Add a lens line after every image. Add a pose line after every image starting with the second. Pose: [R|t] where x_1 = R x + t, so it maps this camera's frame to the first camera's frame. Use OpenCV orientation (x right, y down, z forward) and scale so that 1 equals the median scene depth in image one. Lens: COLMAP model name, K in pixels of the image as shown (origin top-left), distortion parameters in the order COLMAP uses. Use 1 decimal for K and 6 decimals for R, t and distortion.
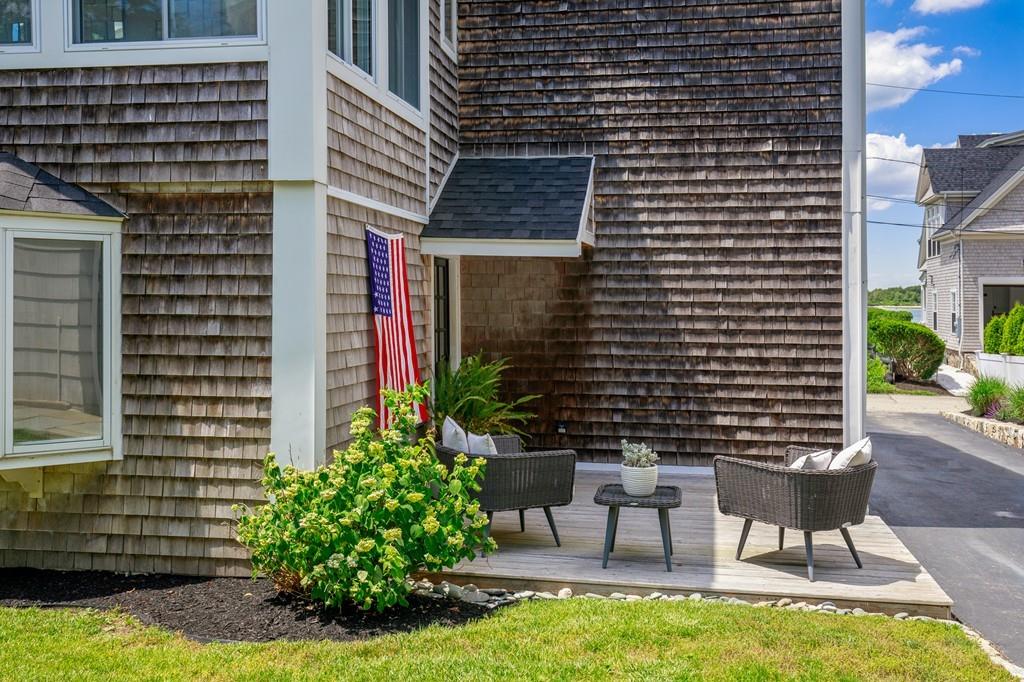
lens RADIAL K [[1024.5, 0, 511.4], [0, 1024.5, 330.6], [0, 0, 1]] dist [0.021547, 0.000000]
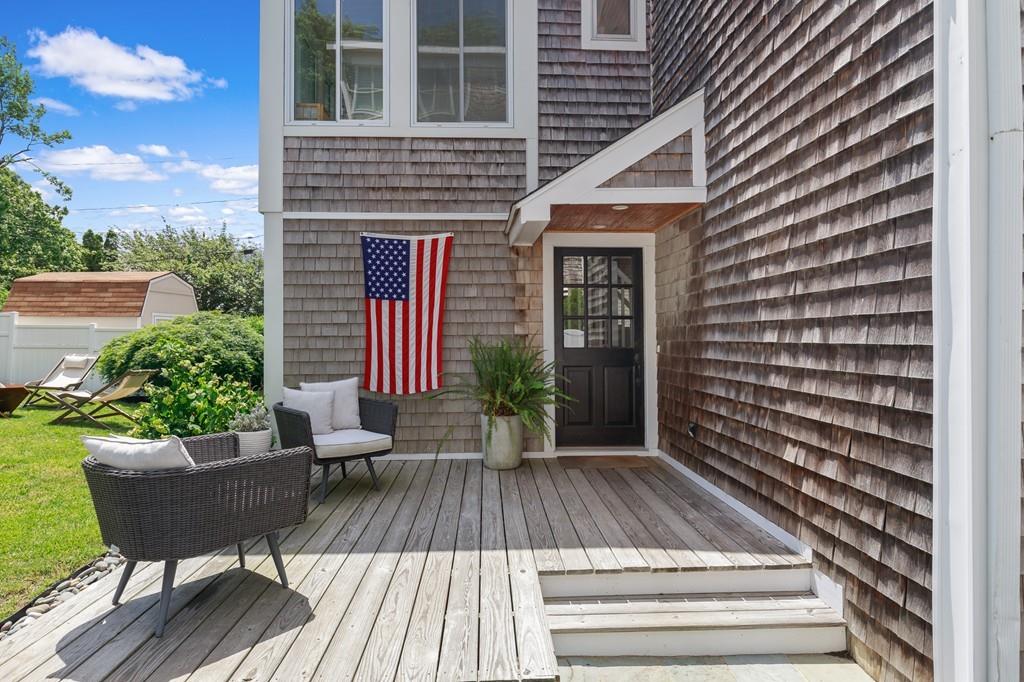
lens RADIAL K [[605.4, 0, 512.3], [0, 605.4, 345.0], [0, 0, 1]] dist [0.003115, -0.000122]
pose [[0.221927, 0.003965, -0.975055, 0.512268], [-0.019007, 0.999819, -0.000260, 0.029834], [0.974878, 0.018591, 0.221963, 0.781638]]
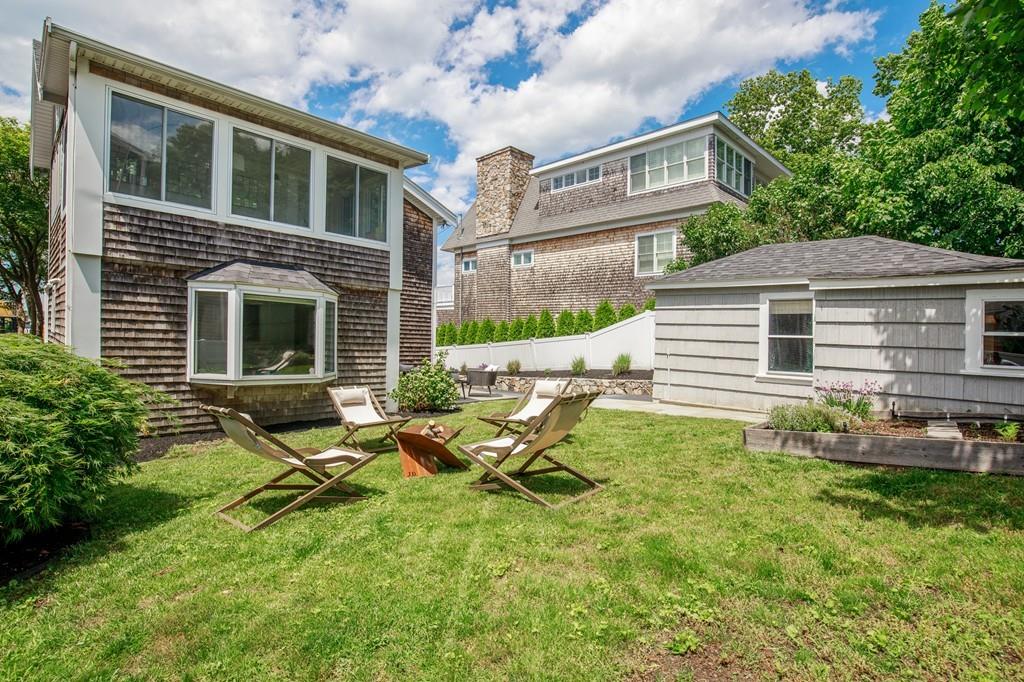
lens RADIAL K [[494.2, 0, 510.1], [0, 494.2, 345.2], [0, 0, 1]] dist [0.000350, -0.000012]
pose [[0.572381, 0.007094, 0.819957, -0.841336], [-0.016317, 0.999863, 0.002739, 0.013600], [-0.819825, -0.014947, 0.572419, -0.129656]]
